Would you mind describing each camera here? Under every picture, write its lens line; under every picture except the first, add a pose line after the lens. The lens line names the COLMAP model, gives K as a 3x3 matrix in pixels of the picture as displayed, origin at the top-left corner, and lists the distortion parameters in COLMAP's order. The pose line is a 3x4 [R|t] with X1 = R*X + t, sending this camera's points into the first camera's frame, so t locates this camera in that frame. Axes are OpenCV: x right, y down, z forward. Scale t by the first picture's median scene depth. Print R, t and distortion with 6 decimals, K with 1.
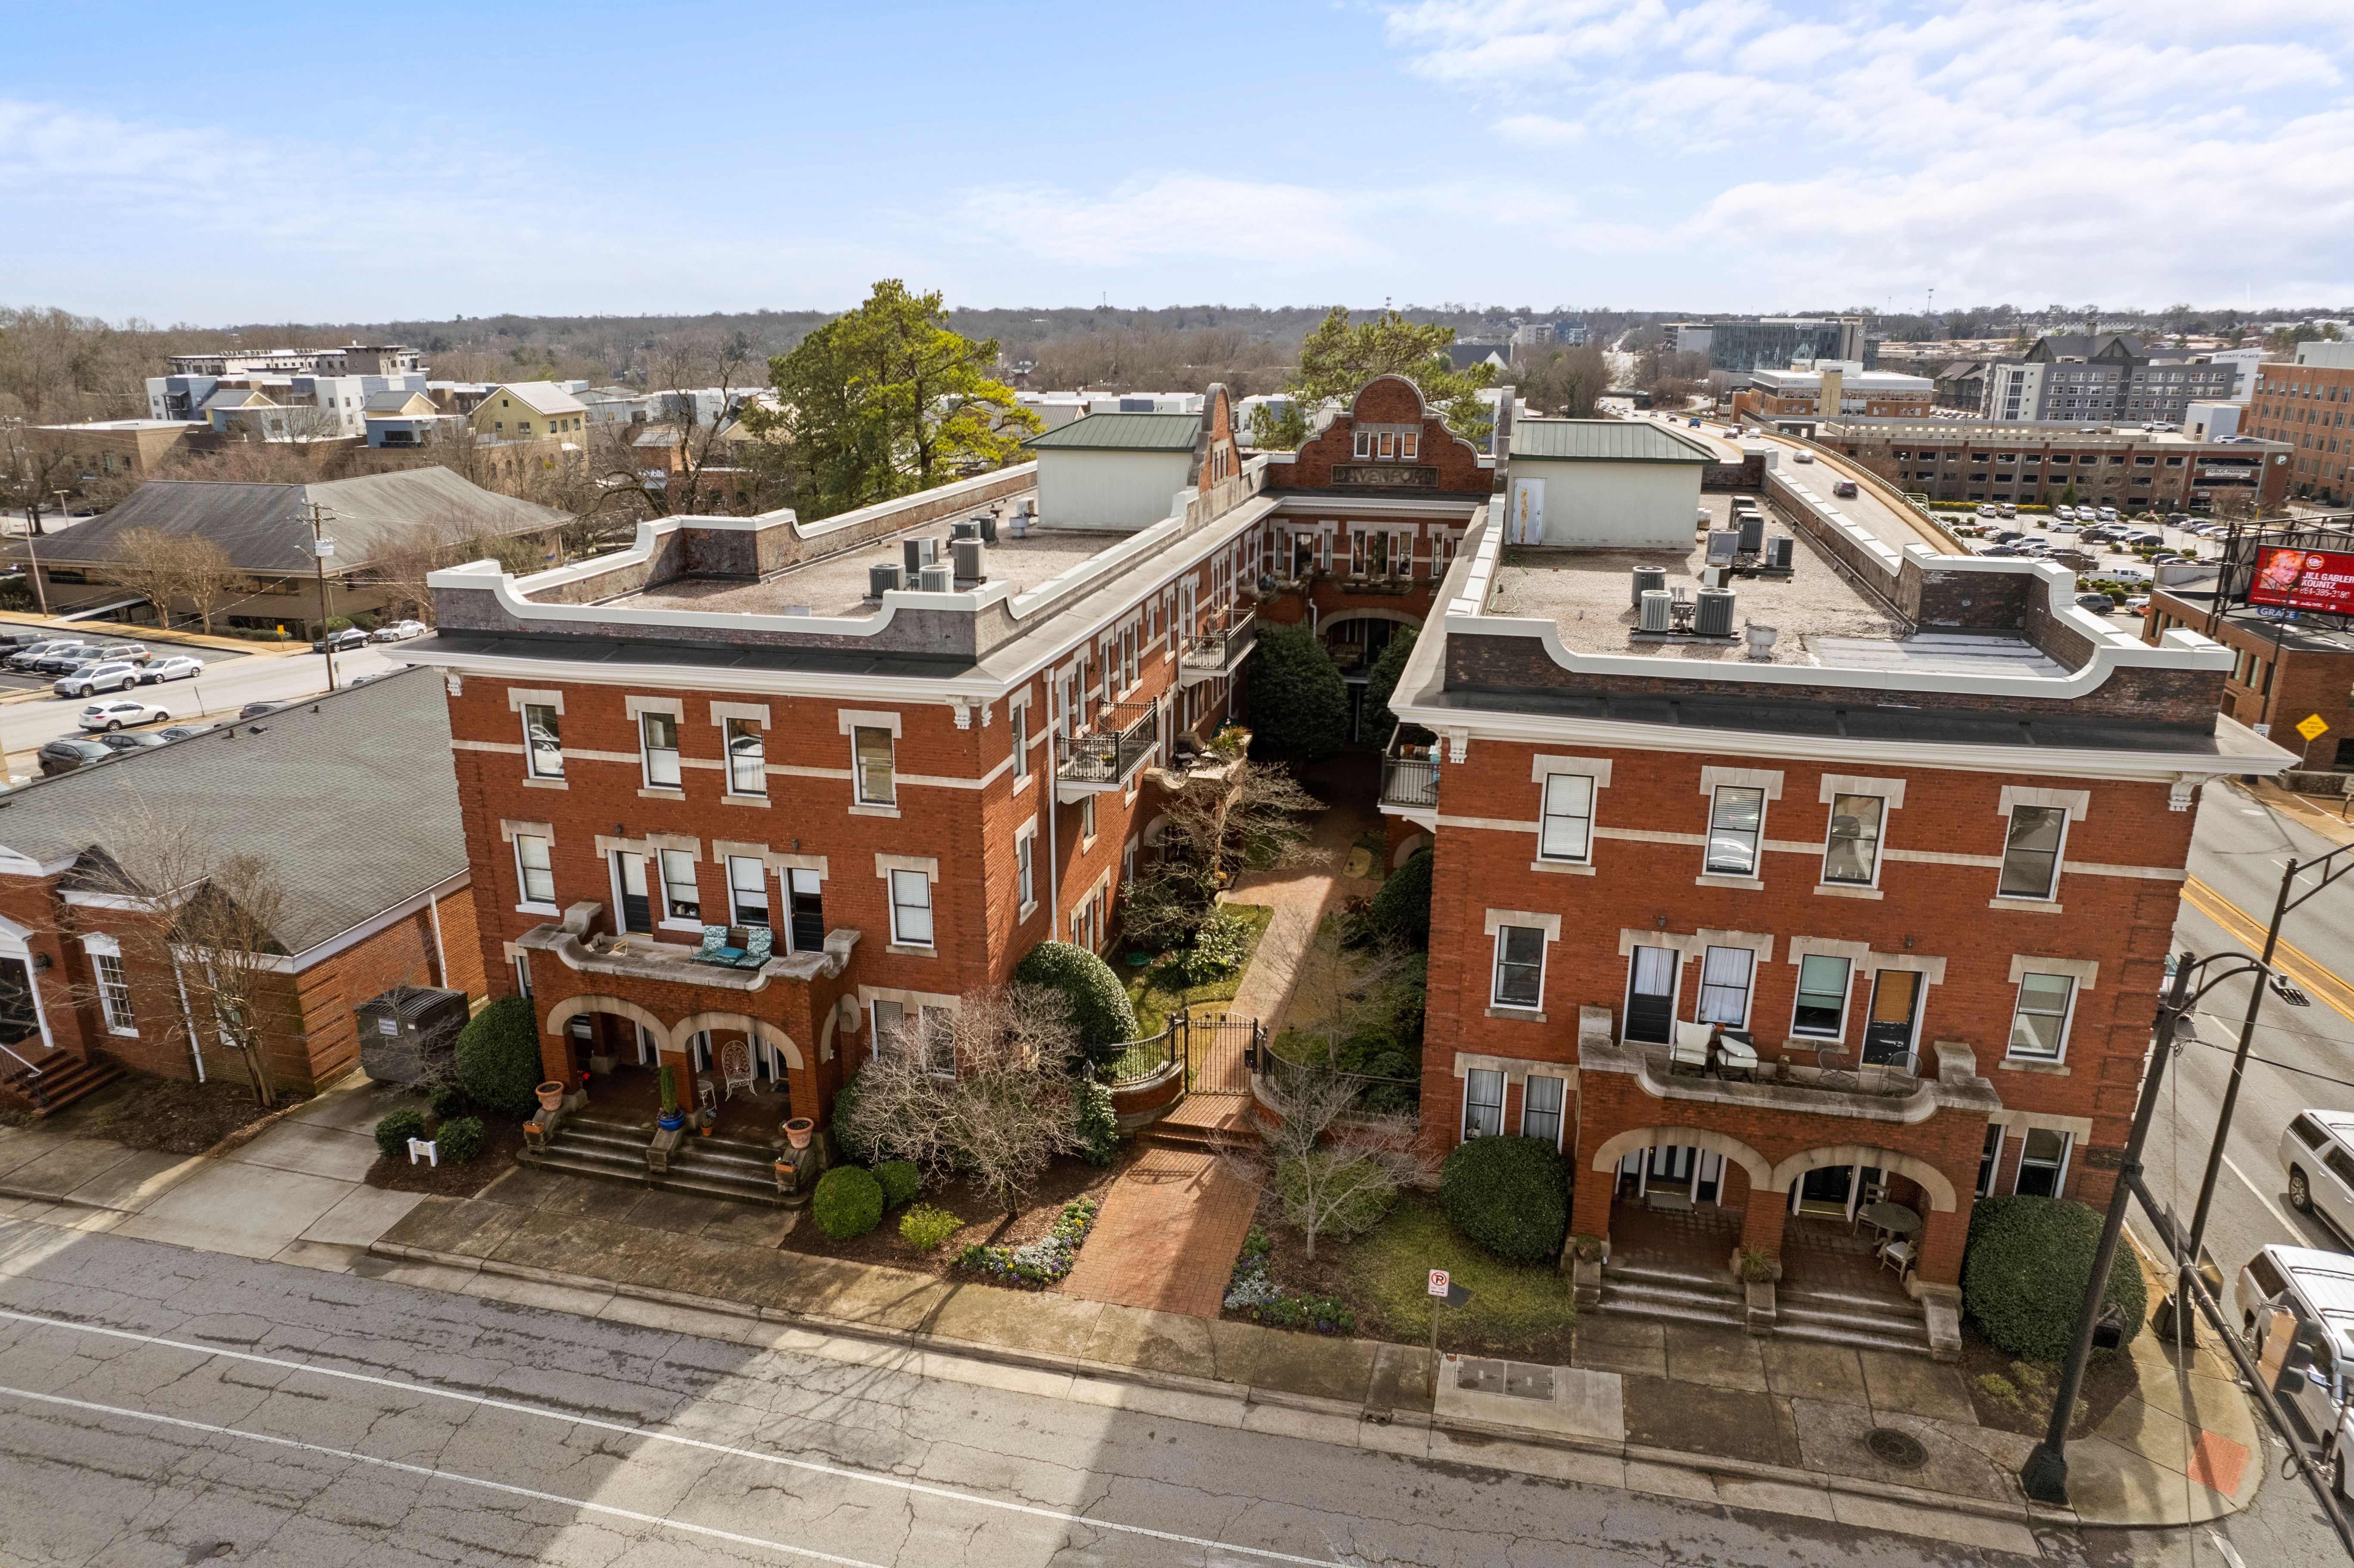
lens RADIAL K [[1494.9, 0, 1178.9], [0, 1494.9, 804.0], [0, 0, 1]] dist [-0.075631, 0.067682]
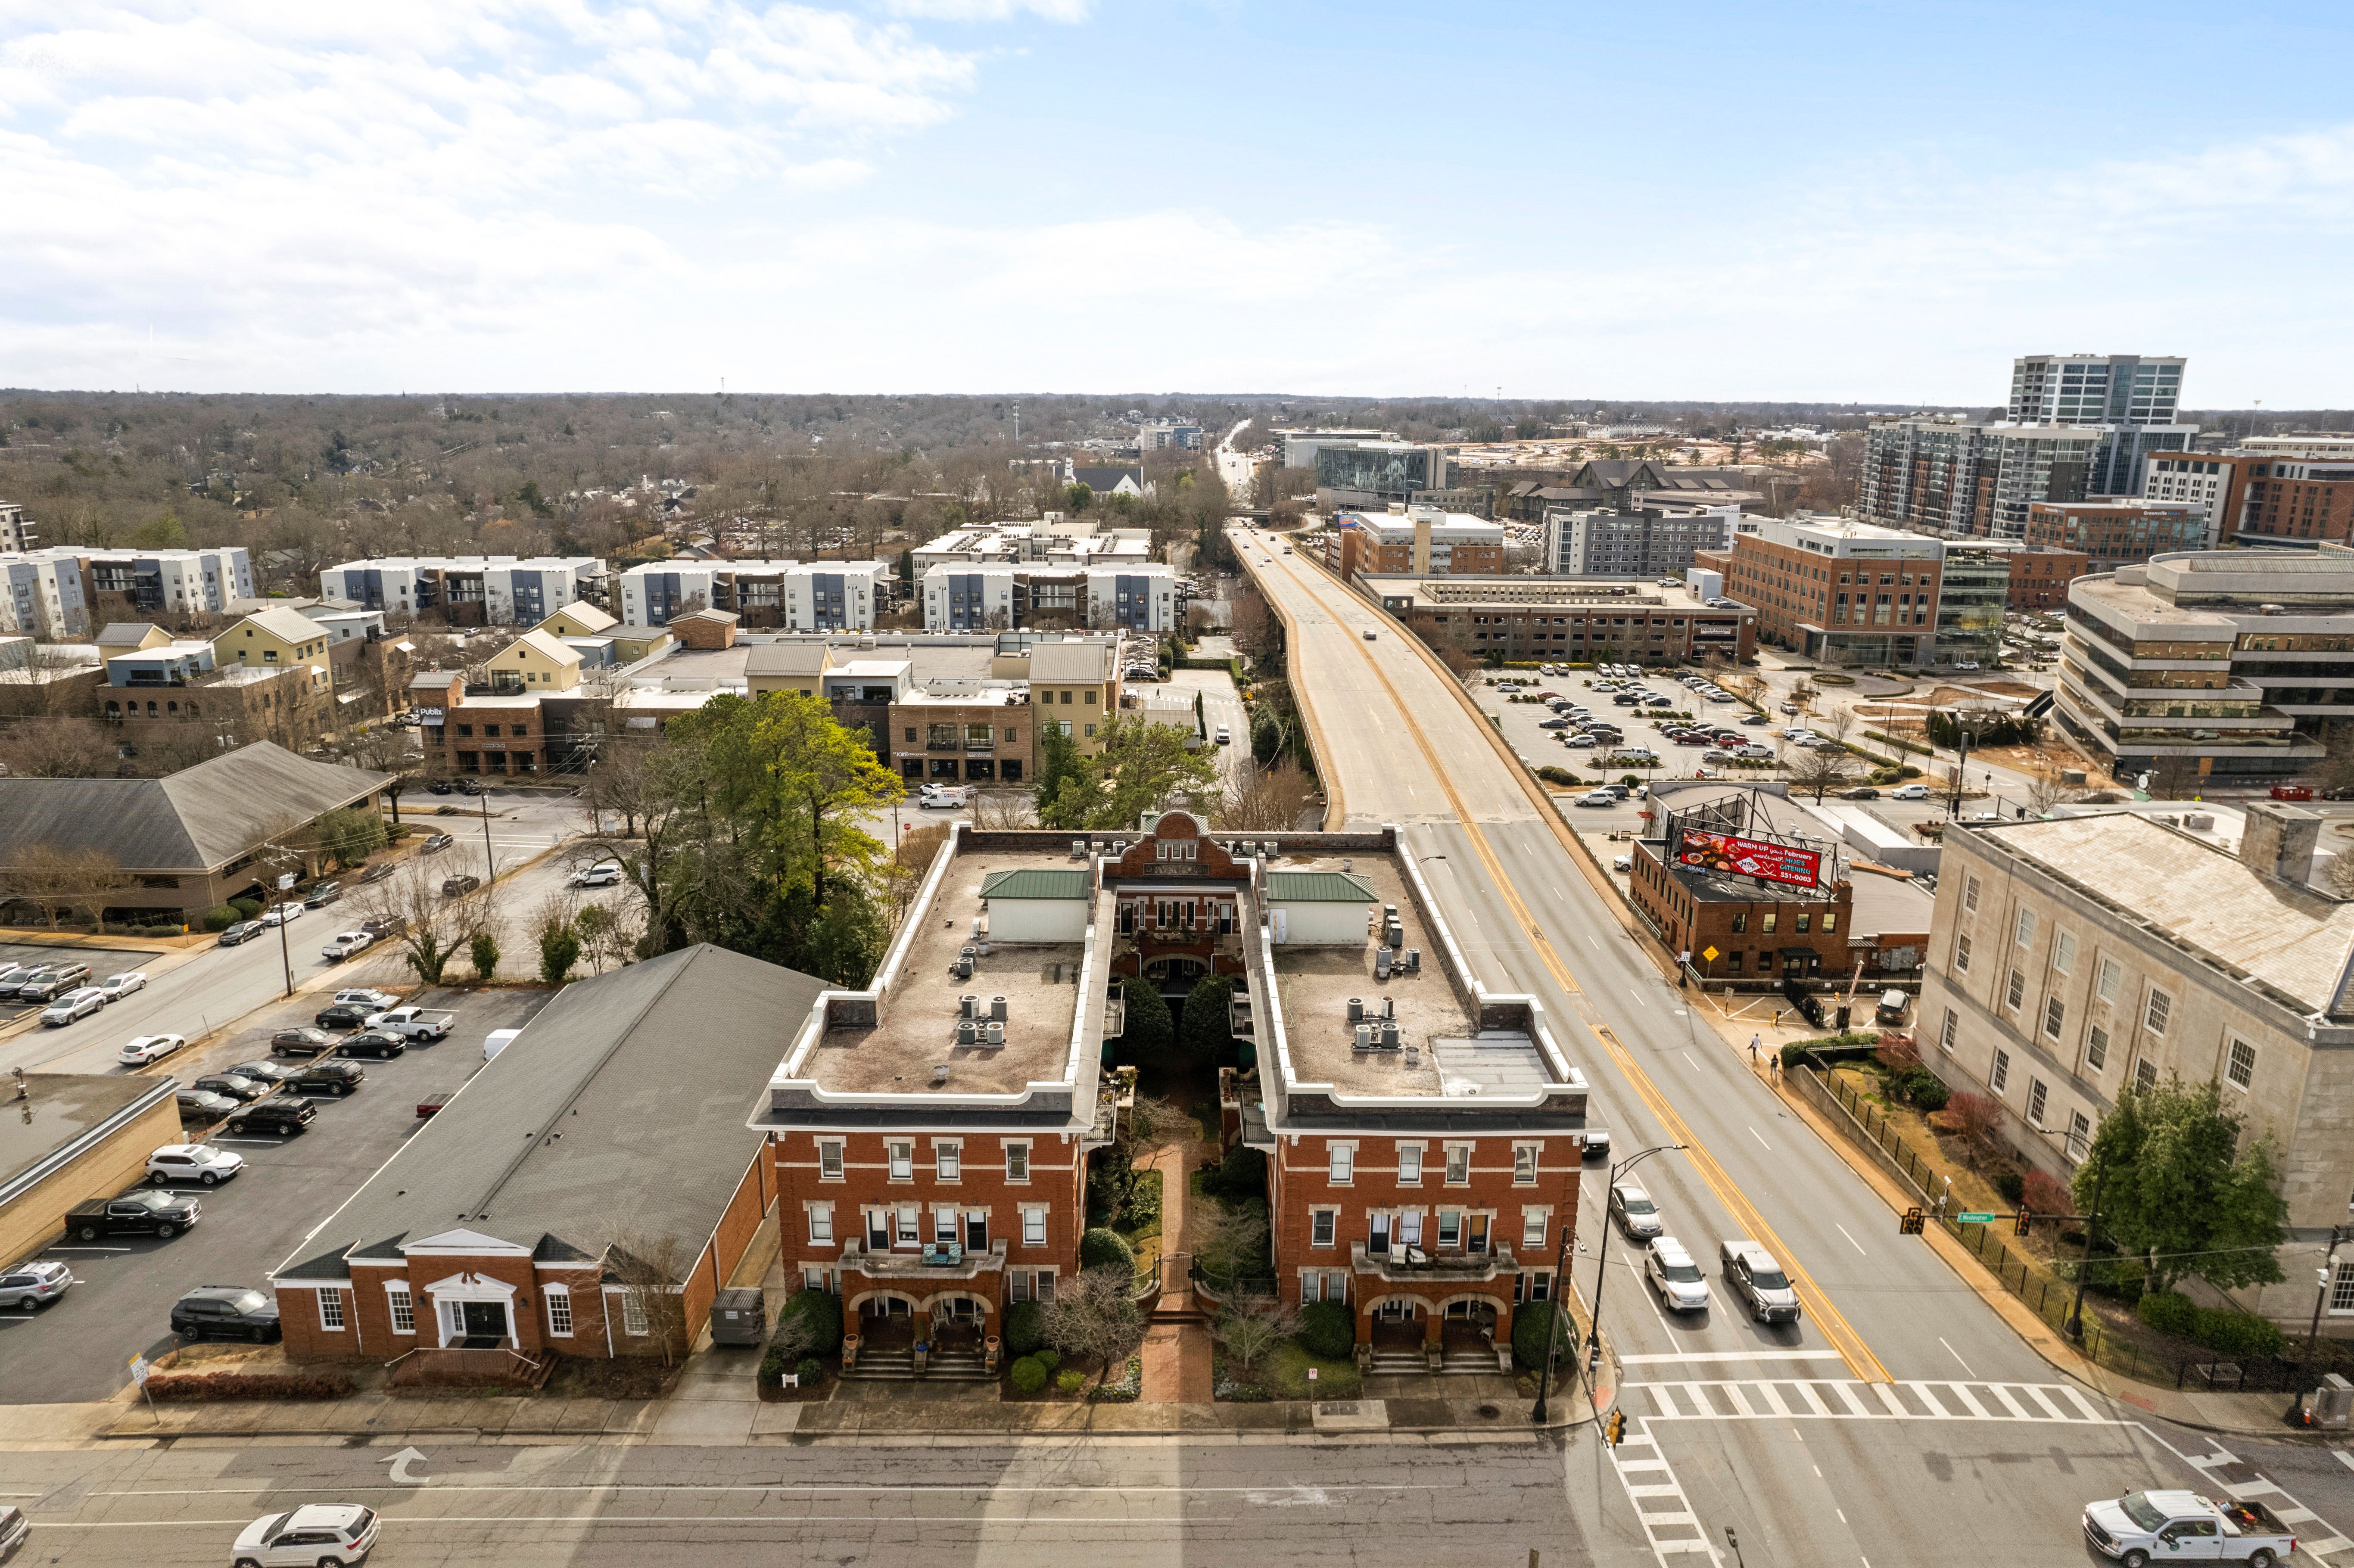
lens RADIAL K [[1494.9, 0, 1196.0], [0, 1494.9, 819.7], [0, 0, 1]] dist [-0.075631, 0.067682]
pose [[0.966931, -0.057740, 0.248417, -0.447649], [0.065998, 0.997506, -0.025036, -0.429412], [-0.246352, 0.040603, 0.968330, -1.079131]]
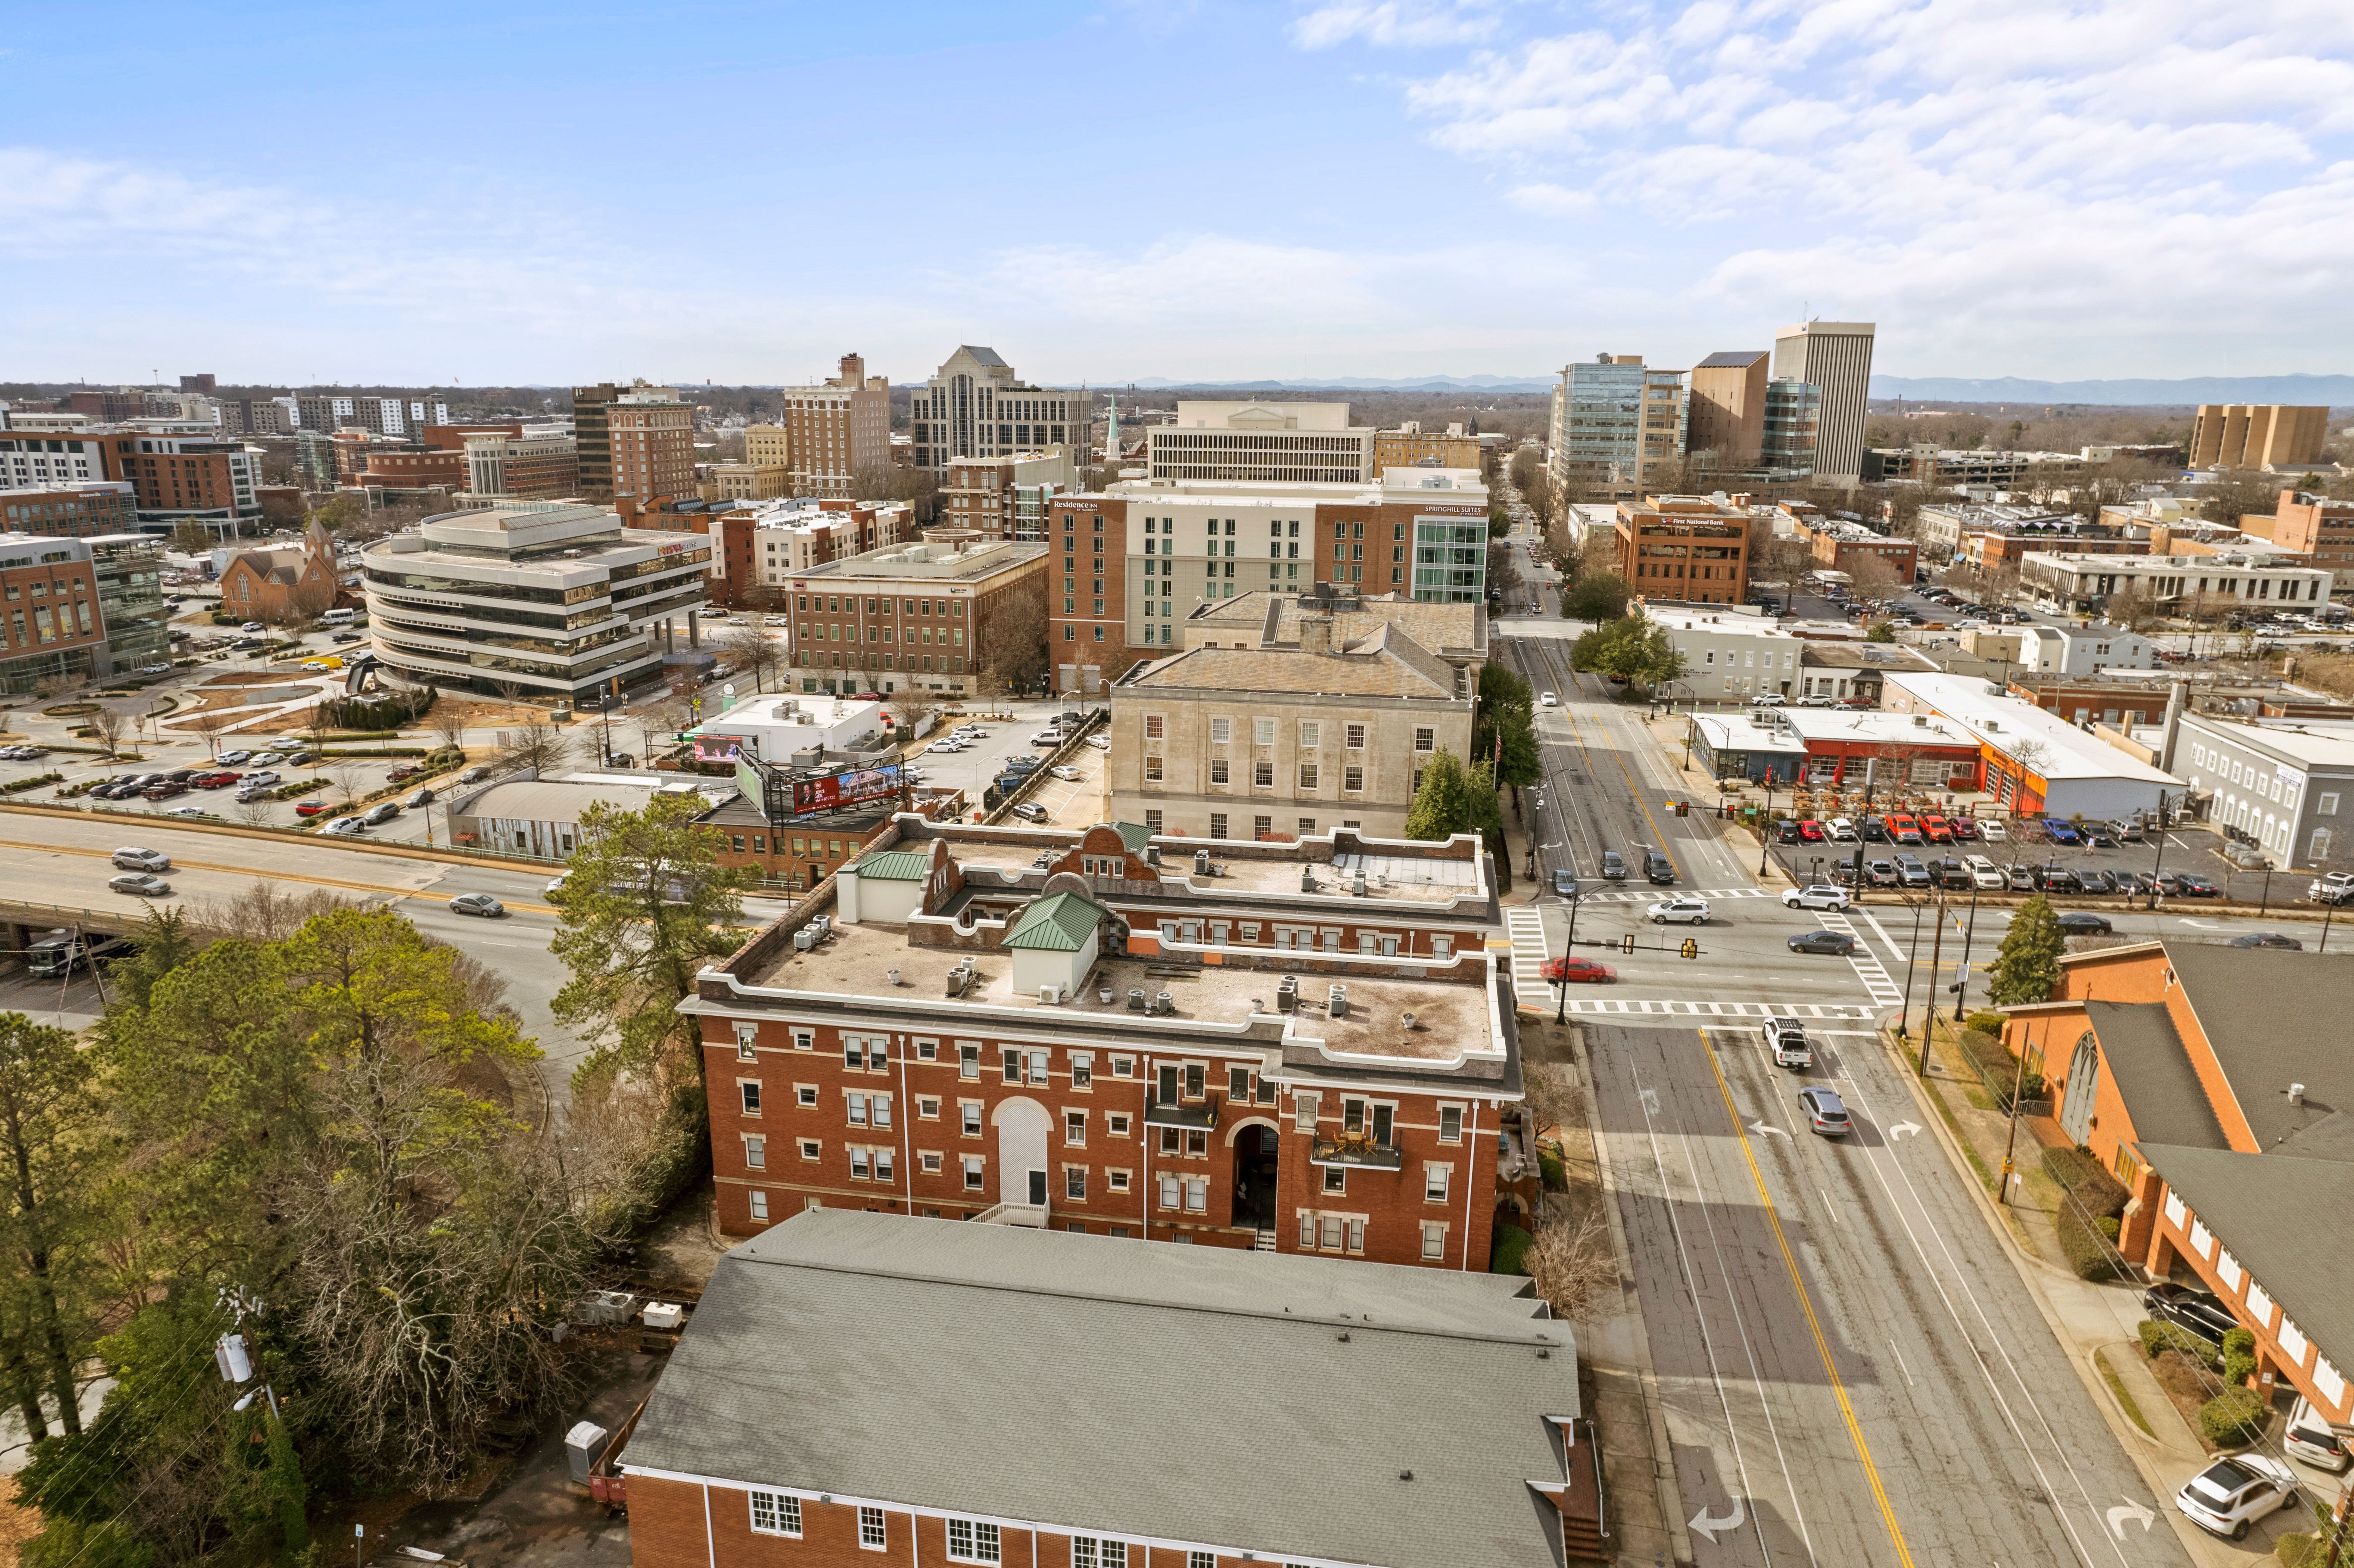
lens RADIAL K [[1494.9, 0, 1188.1], [0, 1494.9, 785.7], [0, 0, 1]] dist [-0.075631, 0.067682]
pose [[-0.094112, -0.251433, 0.963288, -2.445999], [0.296479, 0.916604, 0.268213, -1.223457], [-0.950391, 0.310836, -0.011719, 1.367709]]
